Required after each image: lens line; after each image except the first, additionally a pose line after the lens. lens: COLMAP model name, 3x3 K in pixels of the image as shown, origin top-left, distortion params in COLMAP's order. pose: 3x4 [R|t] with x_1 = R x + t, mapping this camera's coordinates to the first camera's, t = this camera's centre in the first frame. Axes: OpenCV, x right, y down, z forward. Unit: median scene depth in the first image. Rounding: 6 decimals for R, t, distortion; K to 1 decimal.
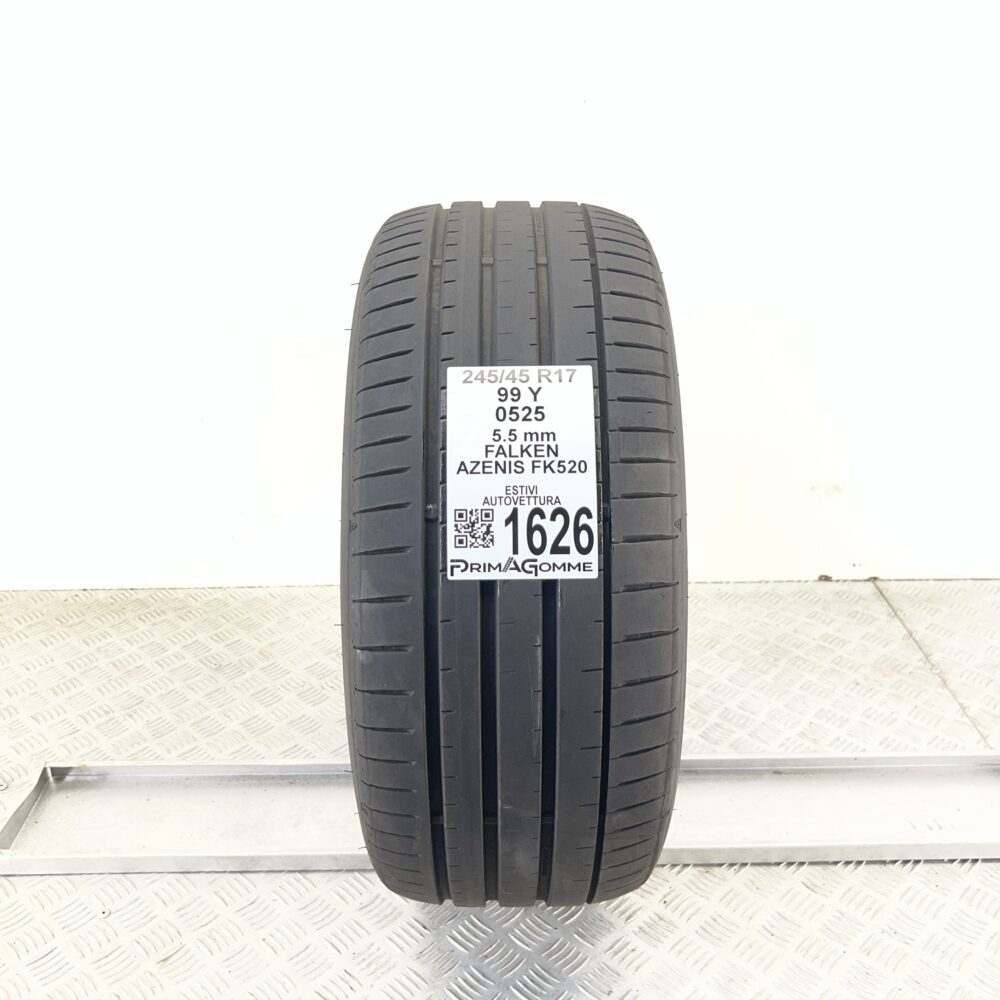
lens RADIAL K [[1033.7, 0, 500.0], [0, 1033.7, 500.0], [0, 0, 1]] dist [0.099212, -0.253977]
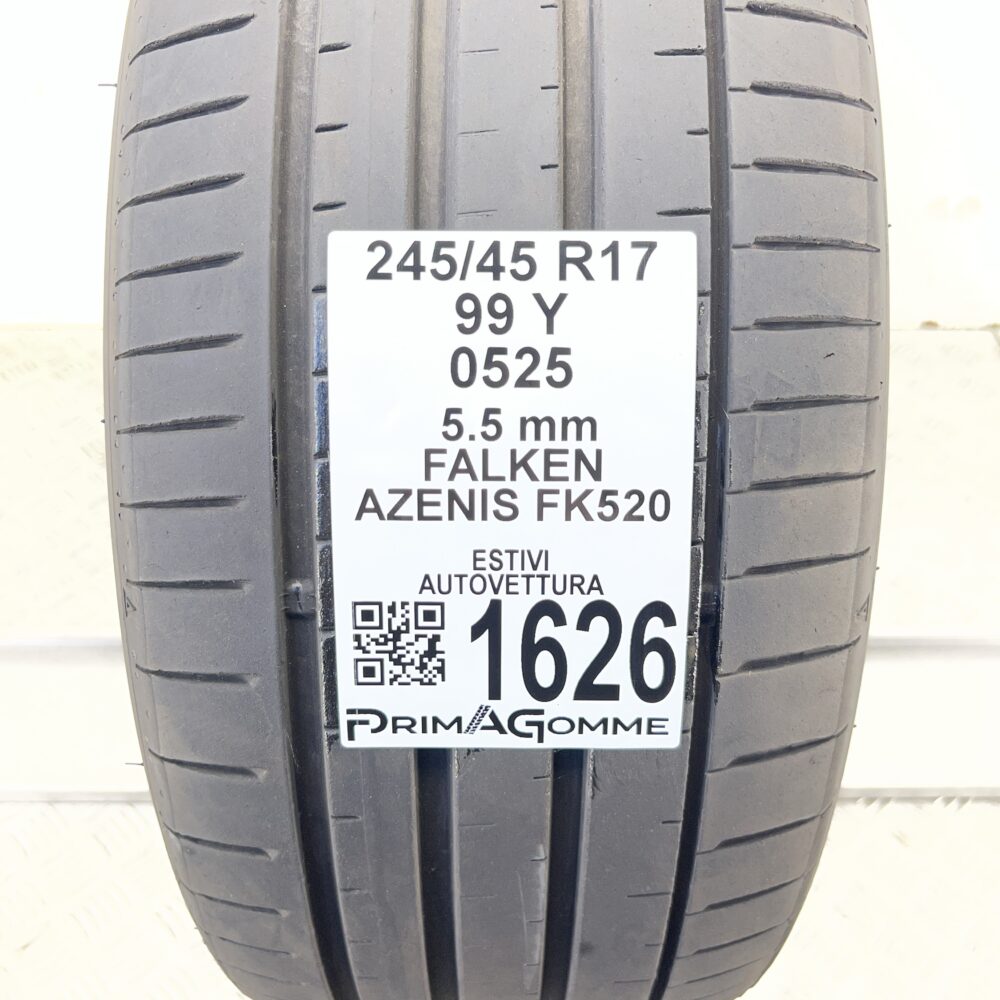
lens RADIAL K [[1033.7, 0, 500.0], [0, 1033.7, 500.0], [0, 0, 1]] dist [0.099212, -0.253977]
pose [[0.999921, 0.011994, 0.003827, 0.014389], [-0.012558, 0.928806, 0.370352, -0.186879], [0.000887, -0.370371, 0.928883, 0.616447]]
